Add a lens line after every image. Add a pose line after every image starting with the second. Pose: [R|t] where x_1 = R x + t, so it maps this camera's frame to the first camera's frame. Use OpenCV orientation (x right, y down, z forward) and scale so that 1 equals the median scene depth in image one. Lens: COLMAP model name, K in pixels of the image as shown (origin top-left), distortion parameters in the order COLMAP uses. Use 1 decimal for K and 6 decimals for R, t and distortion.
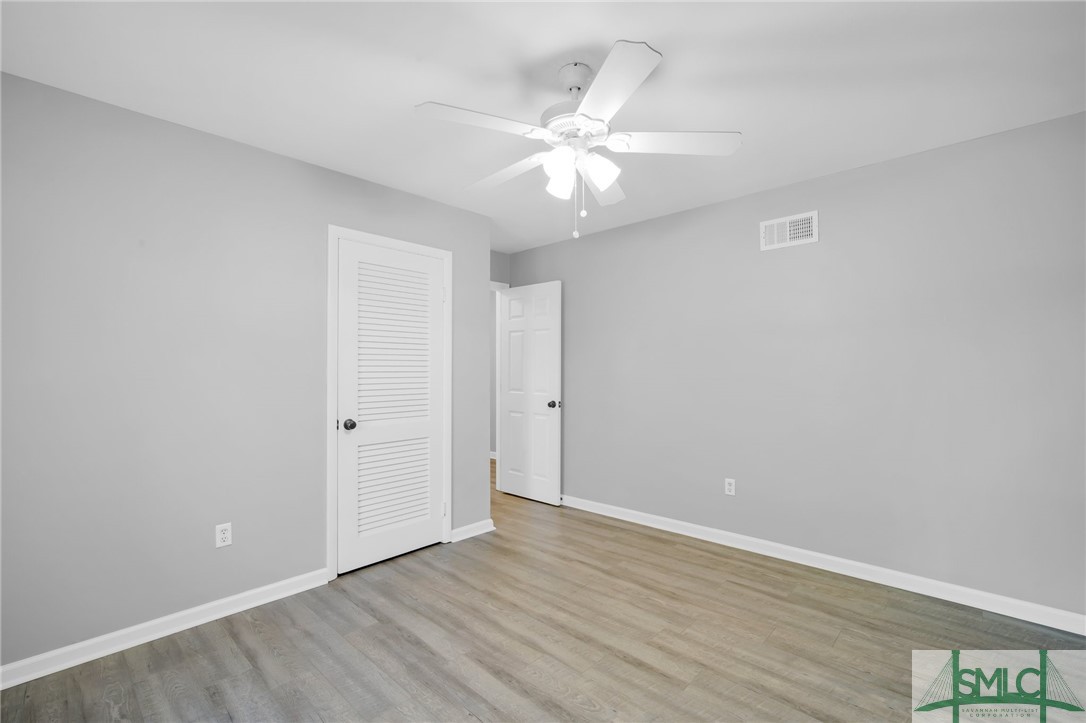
lens RADIAL K [[487.7, 0, 543.0], [0, 487.7, 361.5], [0, 0, 1]] dist [0.000128, 0.000119]
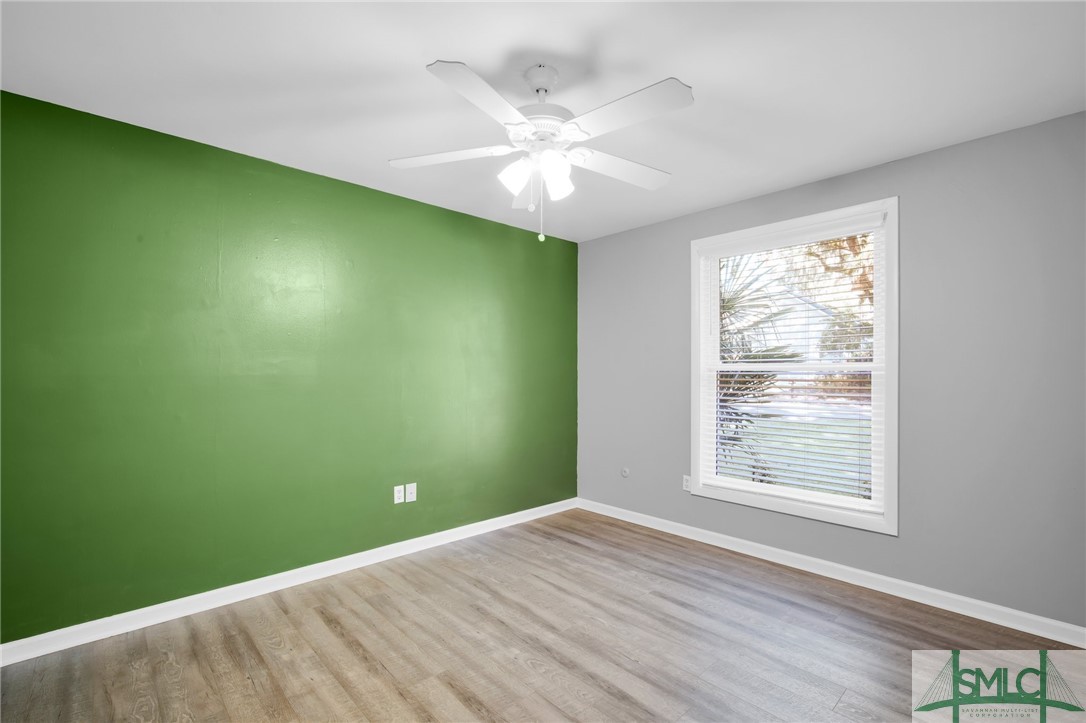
lens RADIAL K [[487.7, 0, 543.0], [0, 487.7, 361.5], [0, 0, 1]] dist [0.000128, 0.000119]
pose [[-0.997040, 0.003652, 0.076800, -0.012061], [0.002713, 0.999920, -0.012325, 0.006027], [-0.076838, -0.012080, -0.996970, 2.005437]]
